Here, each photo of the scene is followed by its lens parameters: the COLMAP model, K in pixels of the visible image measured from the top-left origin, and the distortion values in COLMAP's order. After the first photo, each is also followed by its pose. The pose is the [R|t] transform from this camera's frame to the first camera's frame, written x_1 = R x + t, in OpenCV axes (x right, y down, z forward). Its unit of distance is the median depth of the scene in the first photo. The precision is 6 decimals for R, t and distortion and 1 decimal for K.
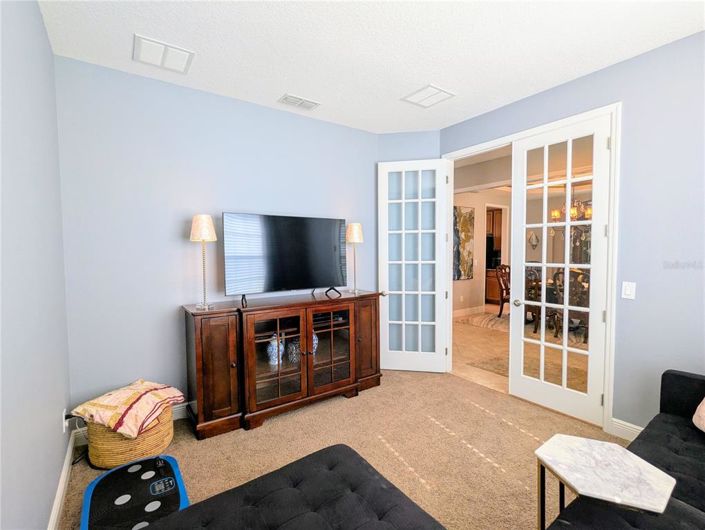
lens RADIAL K [[334.9, 0, 352.5], [0, 334.9, 265.0], [0, 0, 1]] dist [0.000004, 0.000546]
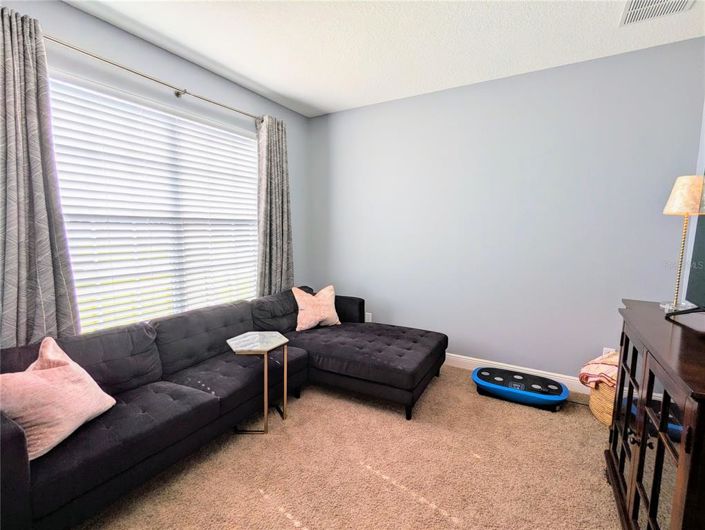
lens RADIAL K [[337.7, 0, 352.6], [0, 337.7, 261.7], [0, 0, 1]] dist [-0.001268, 0.000123]
pose [[-0.911705, 0.041539, -0.408740, 0.432986], [-0.014402, 0.991033, 0.132839, -0.050078], [0.410592, 0.126997, -0.902932, 1.240989]]
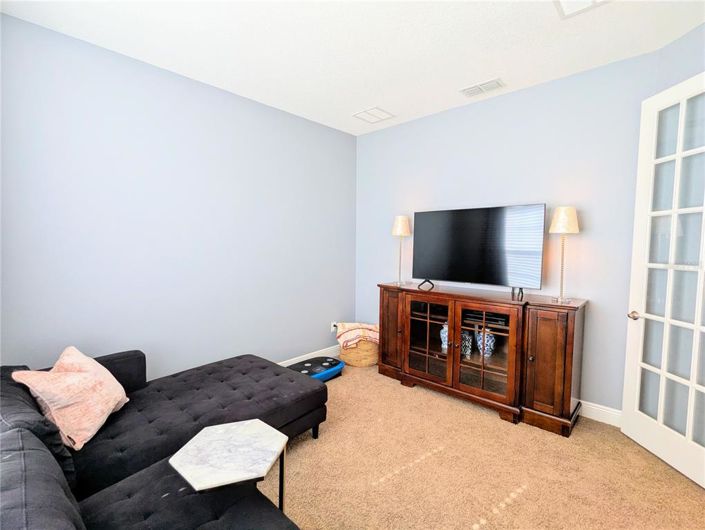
lens RADIAL K [[337.7, 0, 352.6], [0, 337.7, 261.7], [0, 0, 1]] dist [-0.001268, 0.000123]
pose [[0.208371, 0.069568, -0.975573, 0.776913], [-0.047428, 0.997012, 0.060967, -0.035043], [0.976899, 0.033566, 0.211048, 0.477554]]
